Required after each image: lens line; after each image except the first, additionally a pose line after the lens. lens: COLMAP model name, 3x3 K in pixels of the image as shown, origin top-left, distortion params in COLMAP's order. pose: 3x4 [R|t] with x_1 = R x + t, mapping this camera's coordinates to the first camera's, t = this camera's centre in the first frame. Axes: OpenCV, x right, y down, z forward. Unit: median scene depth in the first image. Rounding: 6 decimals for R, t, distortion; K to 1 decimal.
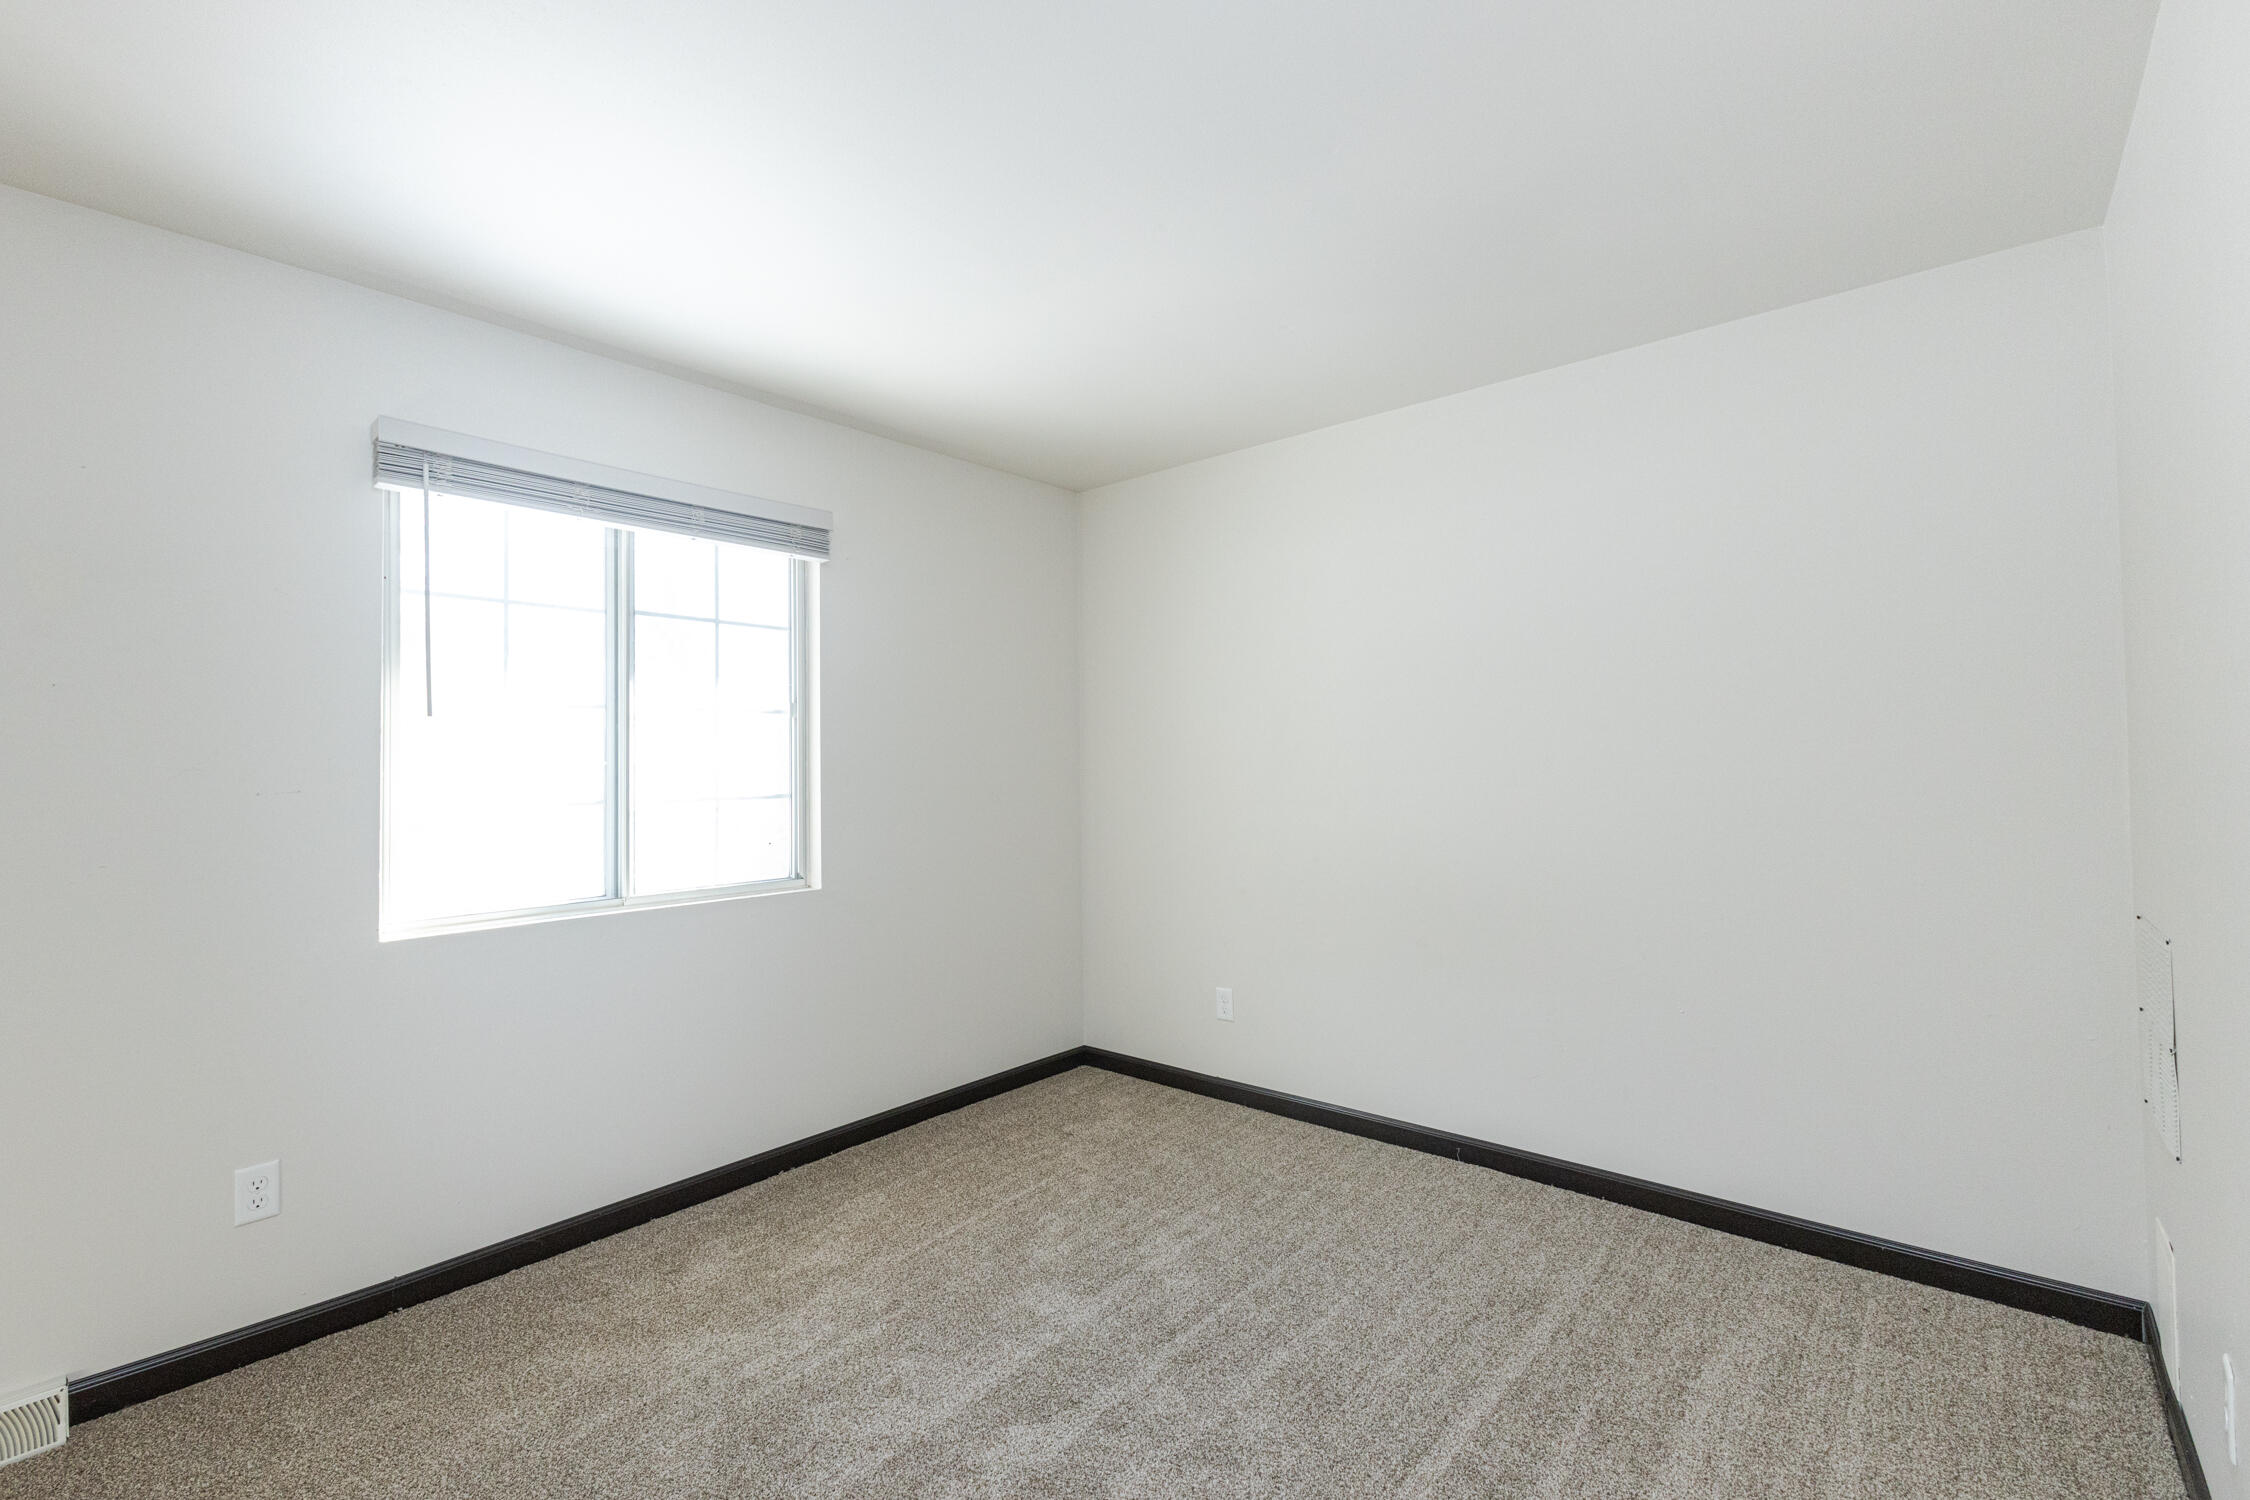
lens RADIAL K [[980.7, 0, 1126.2], [0, 980.7, 738.3], [0, 0, 1]] dist [0.000399, -0.000184]
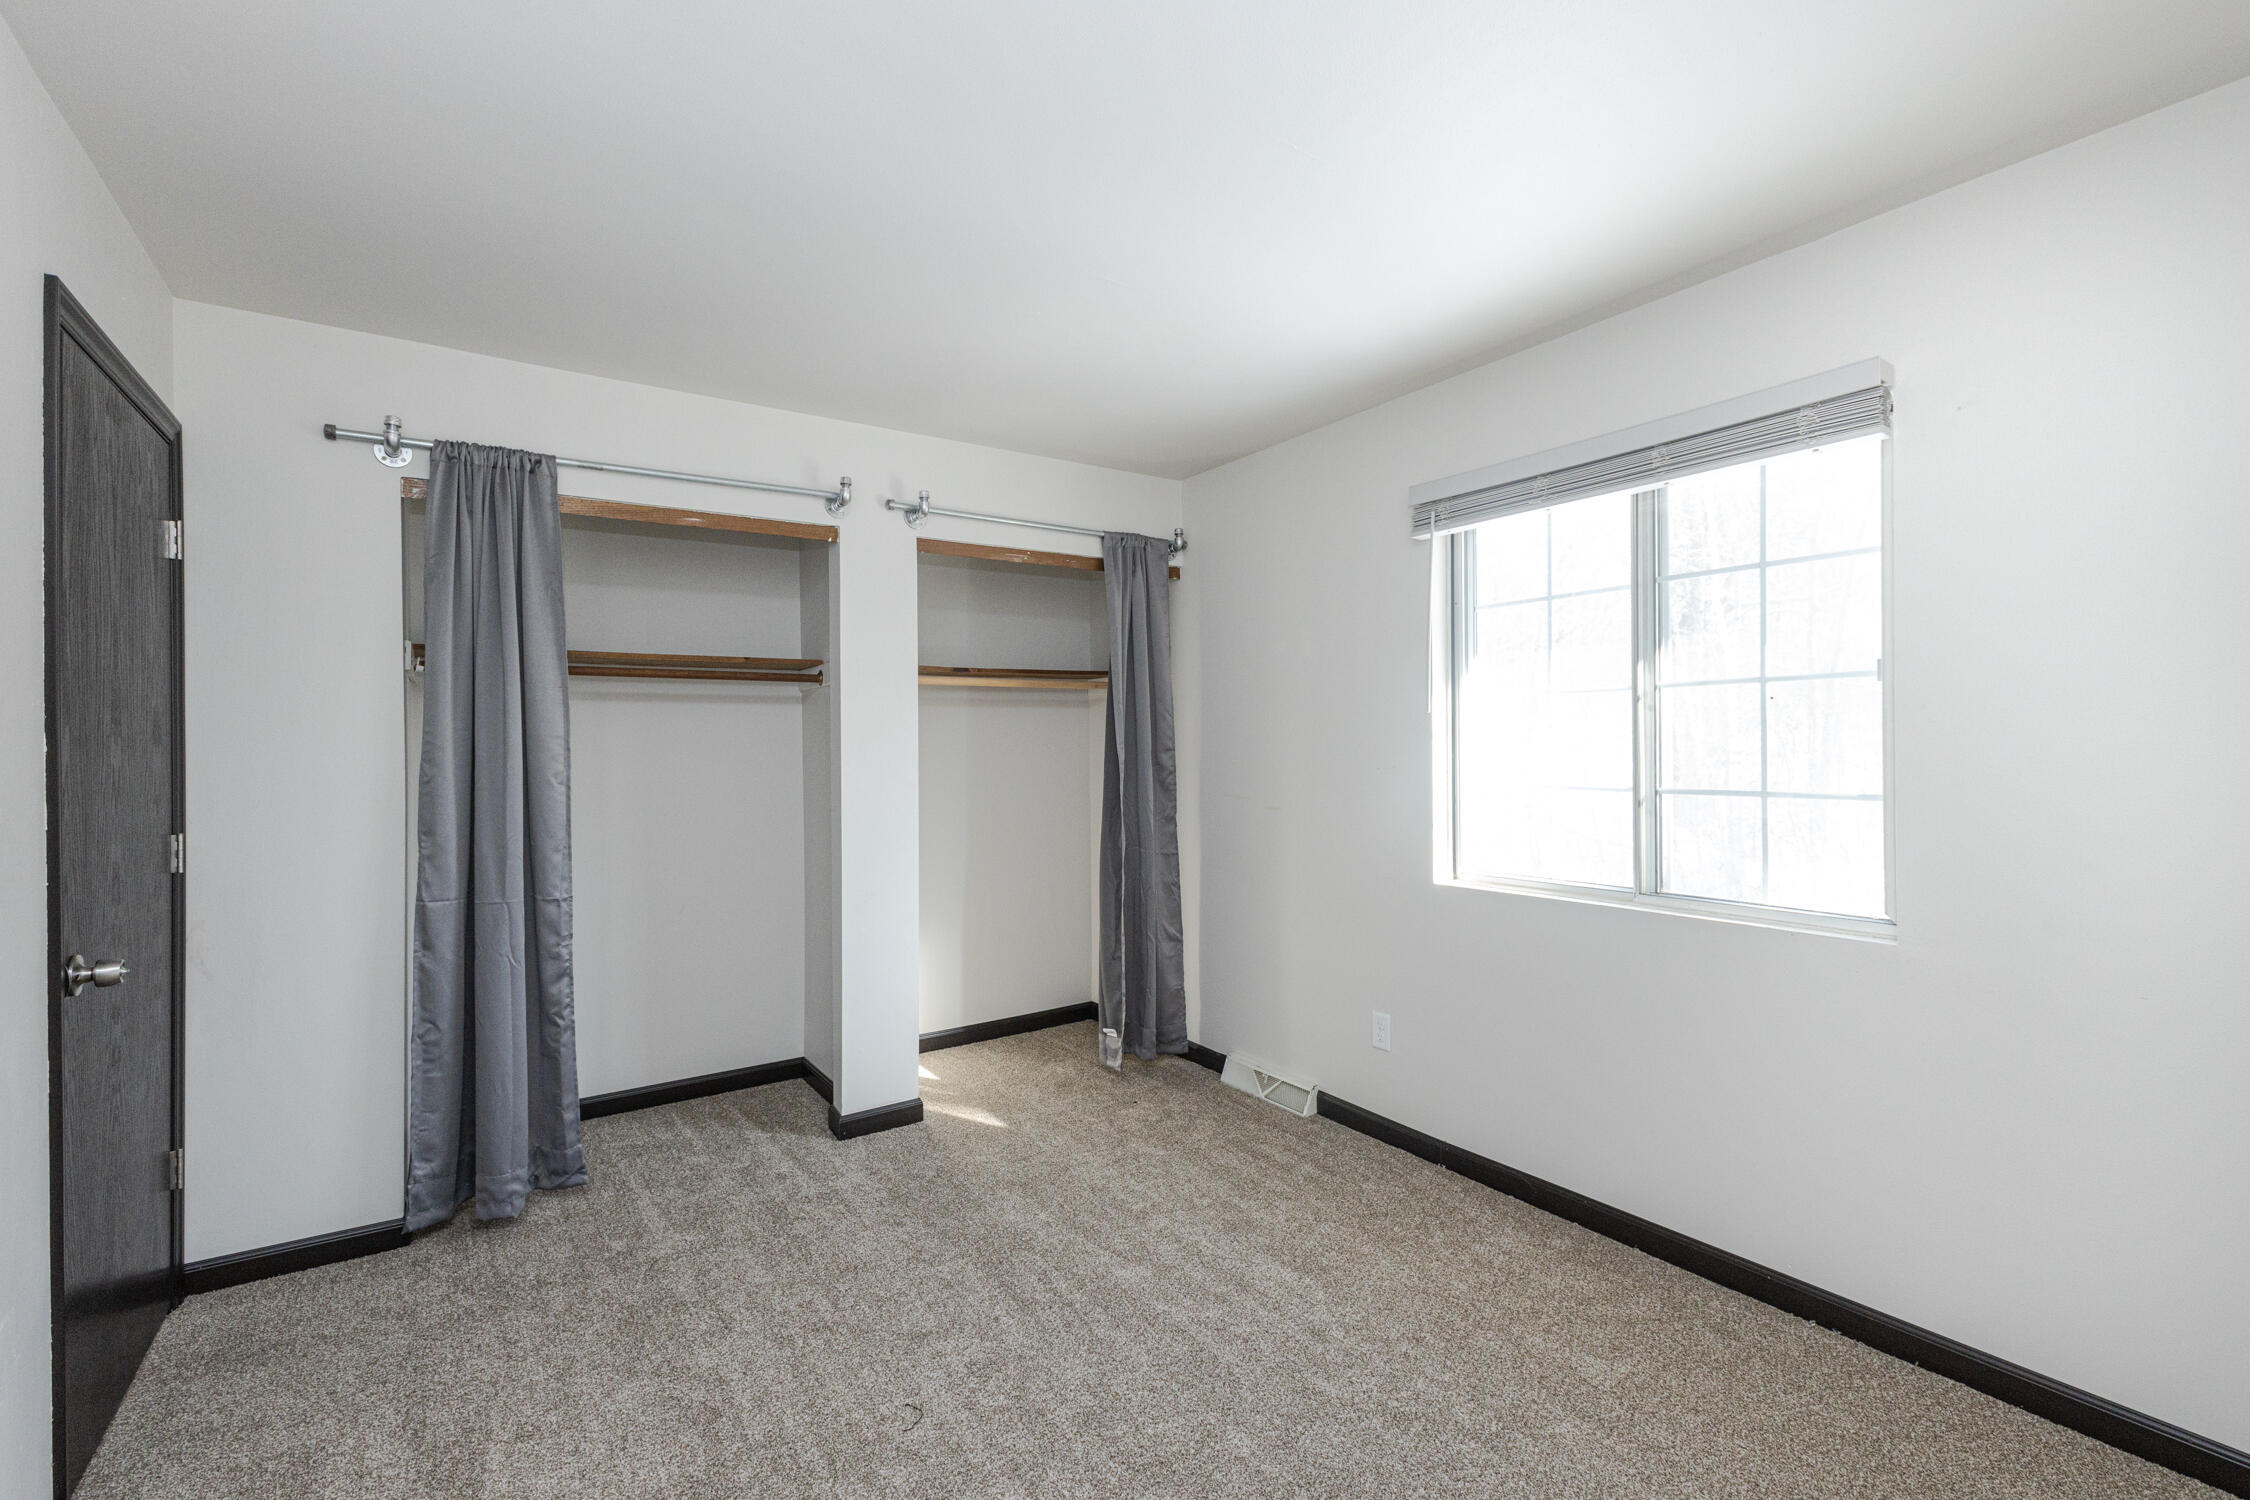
lens RADIAL K [[980.7, 0, 1126.2], [0, 980.7, 738.3], [0, 0, 1]] dist [0.000399, -0.000184]
pose [[-0.264248, 0.019008, -0.964267, 0.505414], [0.050950, 0.998685, 0.005724, -0.013938], [0.963108, -0.047617, -0.264869, 0.786829]]
